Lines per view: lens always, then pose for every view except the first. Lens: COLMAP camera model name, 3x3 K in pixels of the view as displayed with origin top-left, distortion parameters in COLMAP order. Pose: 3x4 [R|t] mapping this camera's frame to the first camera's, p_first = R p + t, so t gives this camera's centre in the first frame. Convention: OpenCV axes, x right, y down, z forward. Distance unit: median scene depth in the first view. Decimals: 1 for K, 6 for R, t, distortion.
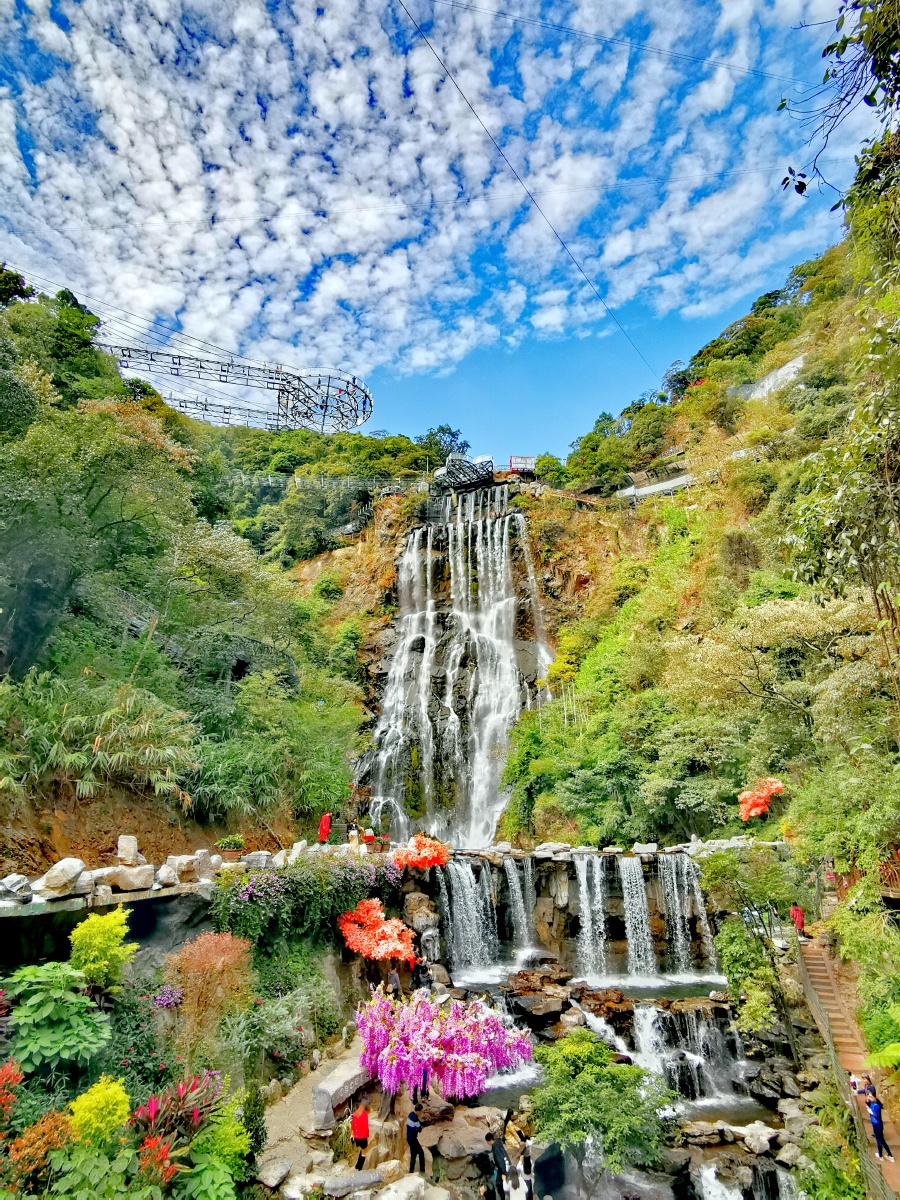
lens RADIAL K [[694.1, 0, 450.0], [0, 694.1, 600.0], [0, 0, 1]] dist [0.002239, -0.001729]
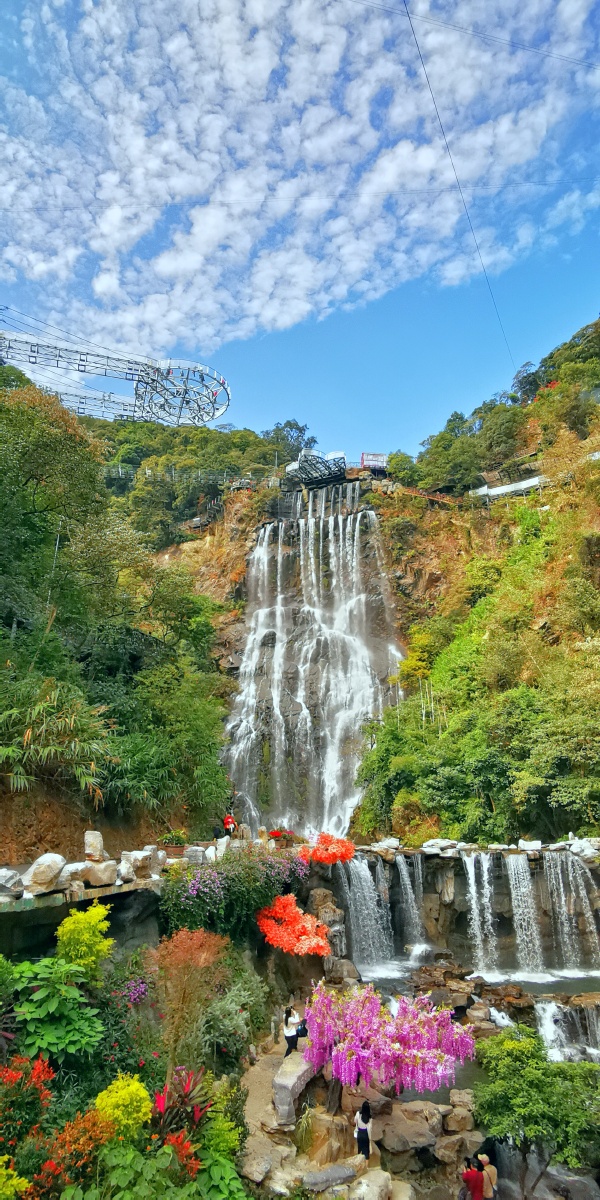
lens RADIAL K [[693.2, 0, 300.0], [0, 693.2, 600.0], [0, 0, 1]] dist [-0.000087, 0.001492]
pose [[0.999473, 0.018344, 0.026784, -0.036949], [-0.018537, 0.999804, 0.006972, -0.000826], [-0.026651, -0.007465, 0.999617, 0.000092]]
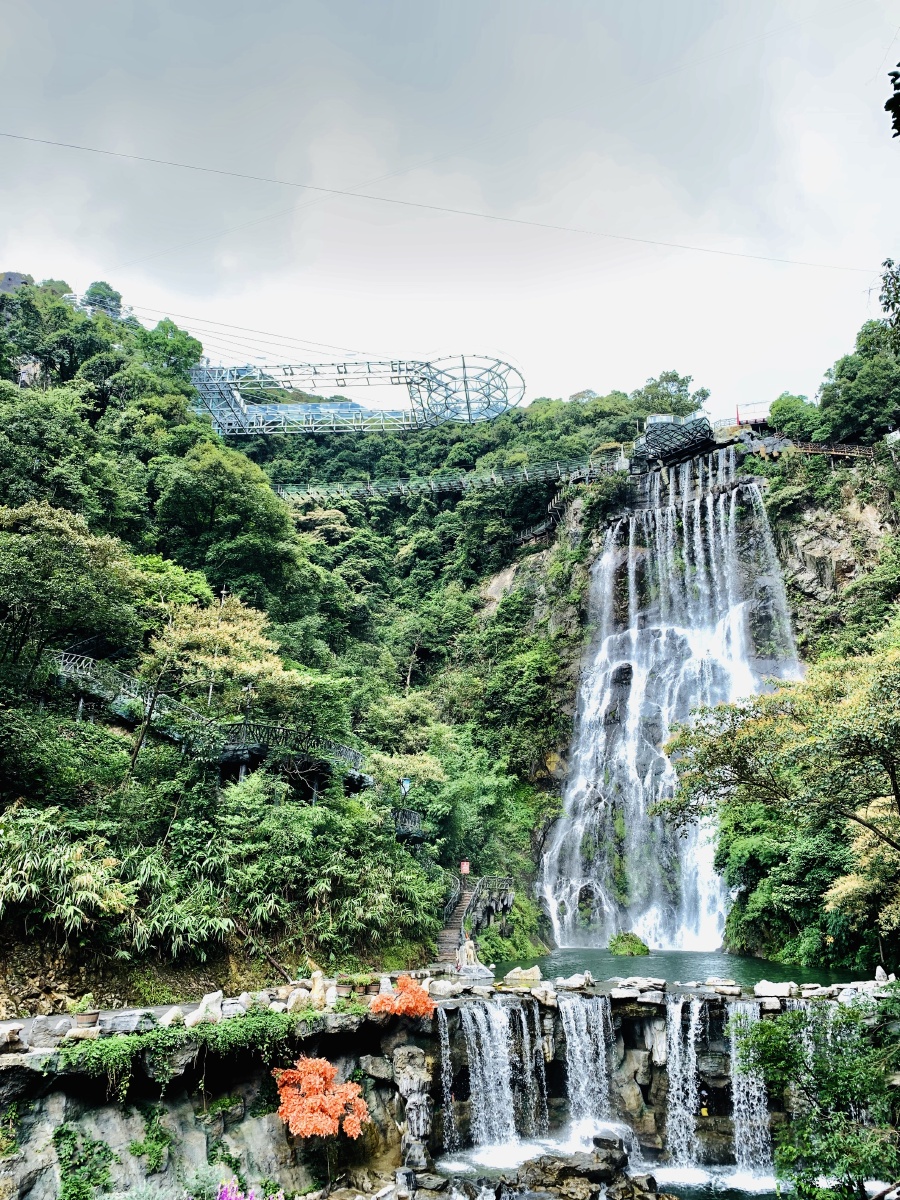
lens RADIAL K [[898.7, 0, 448.8], [0, 898.7, 596.9], [0, 0, 1]] dist [0.023761, -0.002472]
pose [[0.940431, -0.103238, -0.323932, 0.130128], [0.102148, 0.994560, -0.020416, -0.025976], [0.324277, -0.013889, 0.945860, 0.004580]]
